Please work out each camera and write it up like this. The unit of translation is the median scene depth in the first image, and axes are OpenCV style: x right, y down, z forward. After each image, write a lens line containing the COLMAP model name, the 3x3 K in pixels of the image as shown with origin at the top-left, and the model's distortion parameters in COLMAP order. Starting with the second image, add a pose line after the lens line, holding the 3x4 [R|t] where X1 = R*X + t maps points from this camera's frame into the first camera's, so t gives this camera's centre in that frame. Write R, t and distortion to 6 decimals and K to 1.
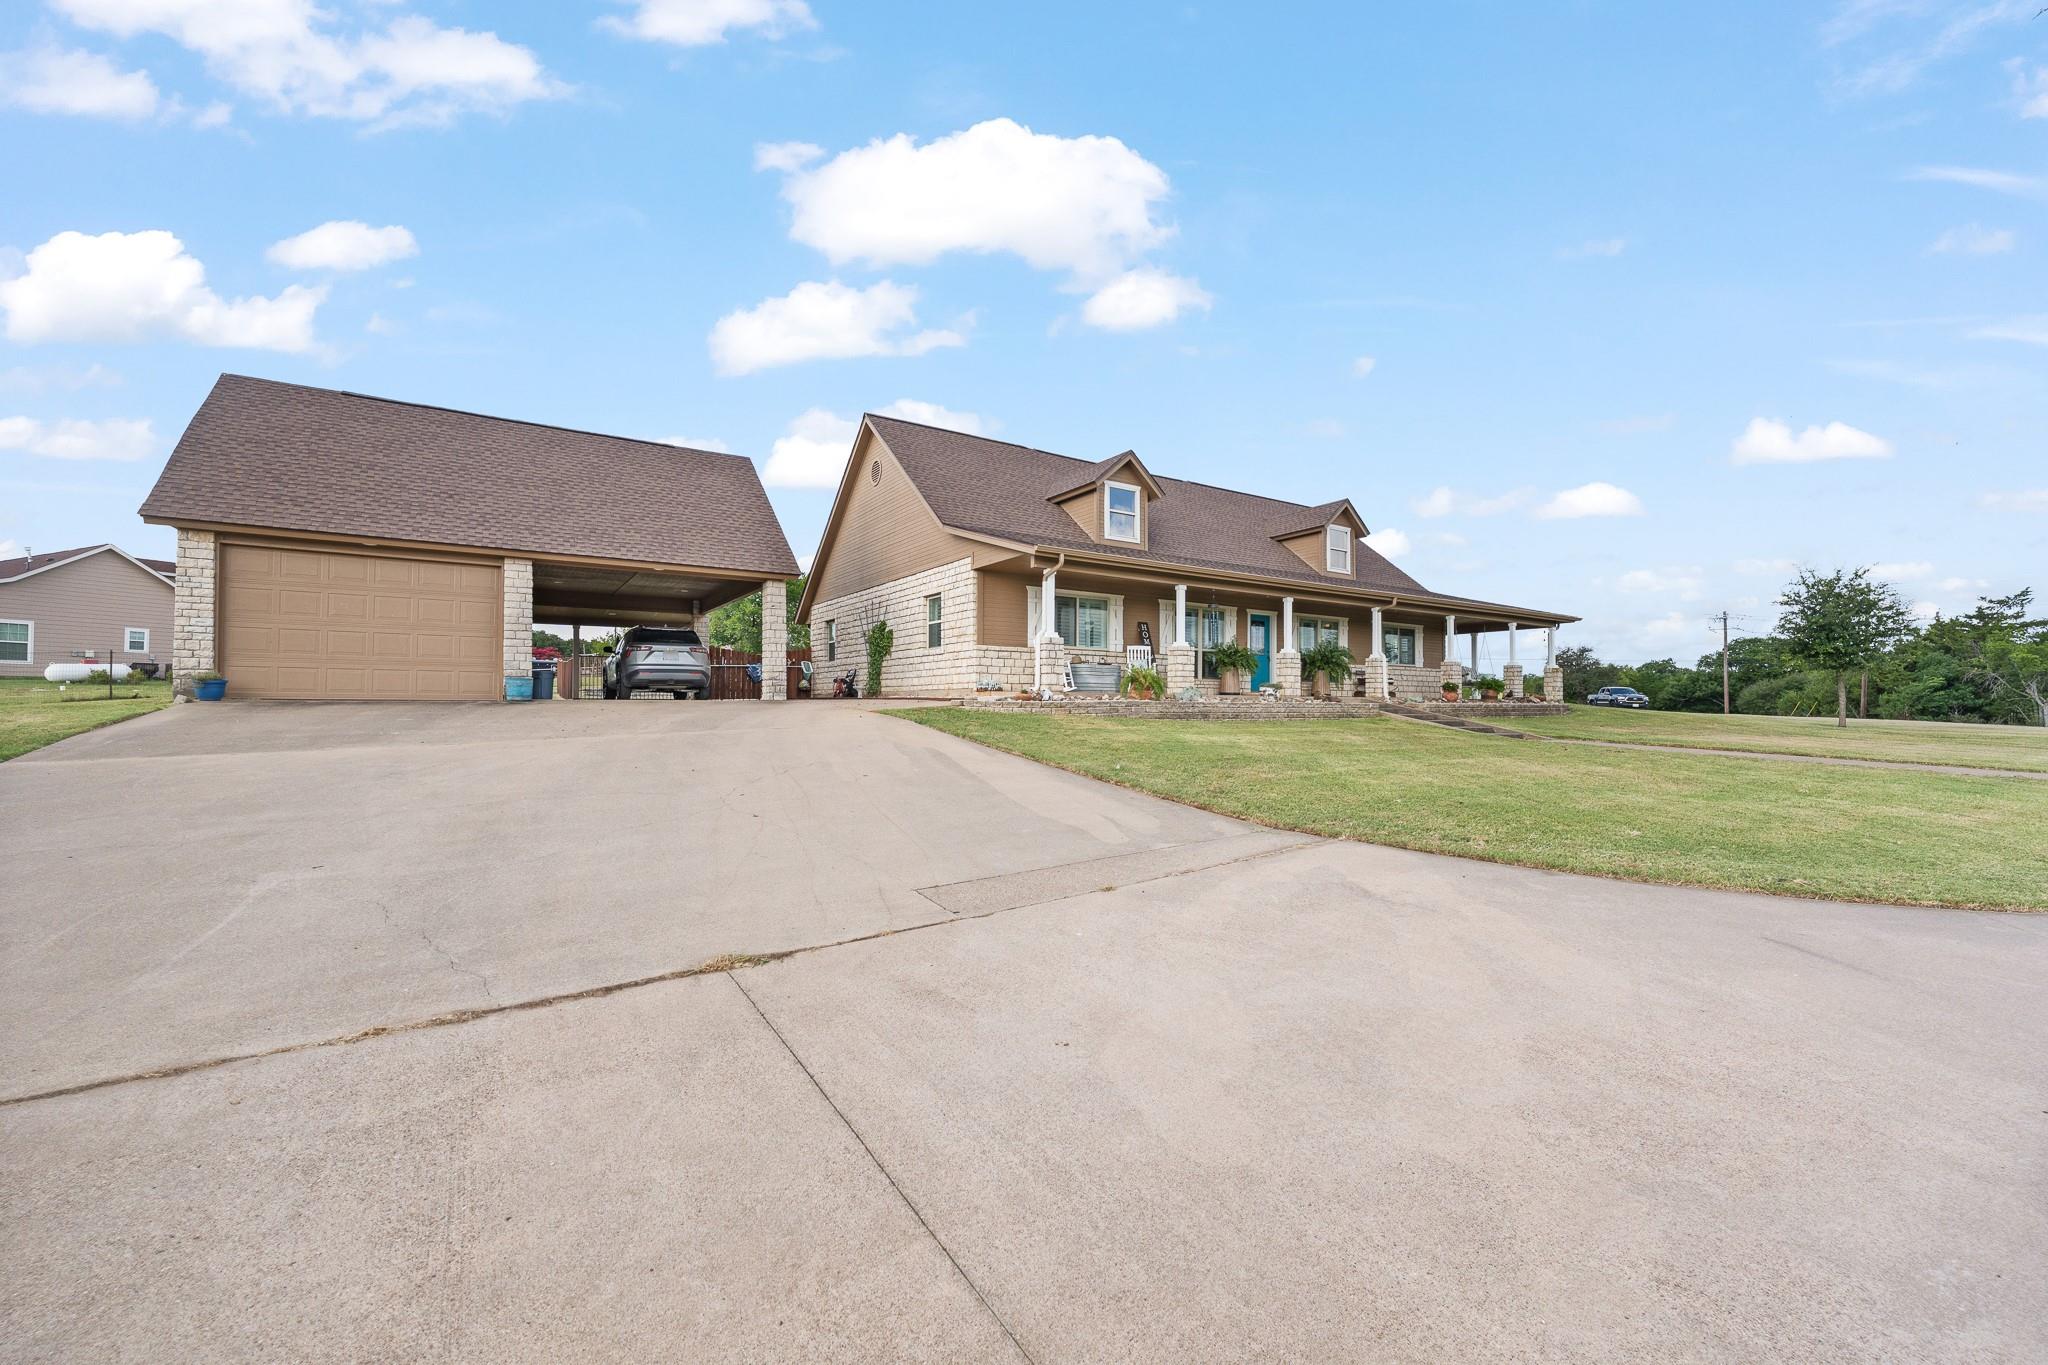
lens RADIAL K [[828.4, 0, 1026.1], [0, 828.4, 696.8], [0, 0, 1]] dist [-0.000841, 0.001267]
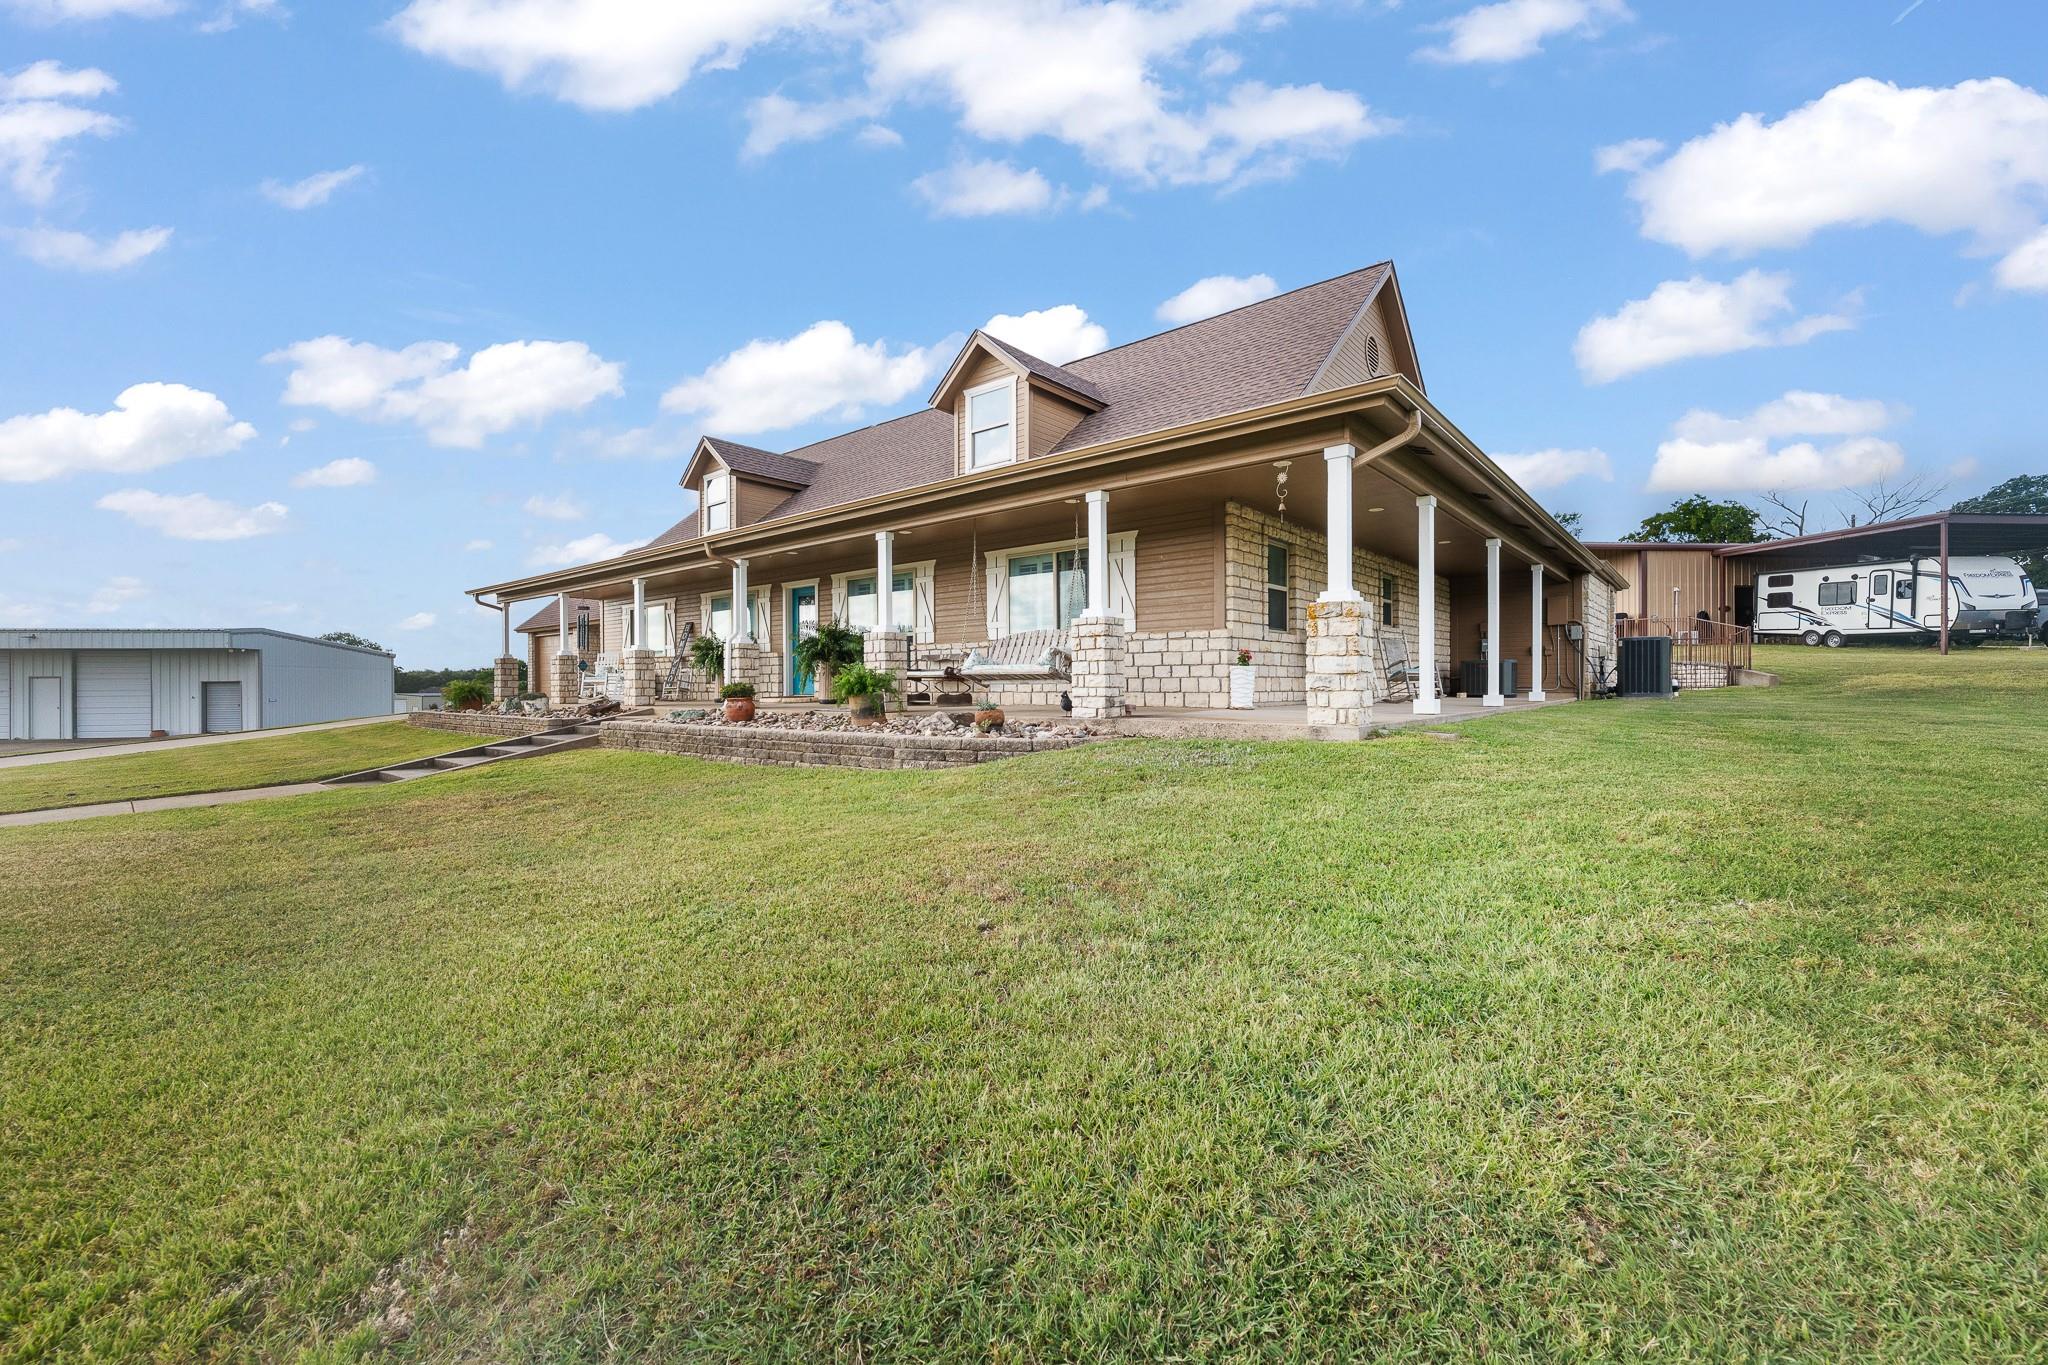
lens RADIAL K [[828.4, 0, 1026.2], [0, 828.4, 680.4], [0, 0, 1]] dist [-0.000841, 0.001267]
pose [[0.971745, -0.005365, -0.235971, -0.773038], [0.006481, 0.999971, 0.003957, -0.034873], [0.235943, -0.005375, 0.971752, -0.138093]]
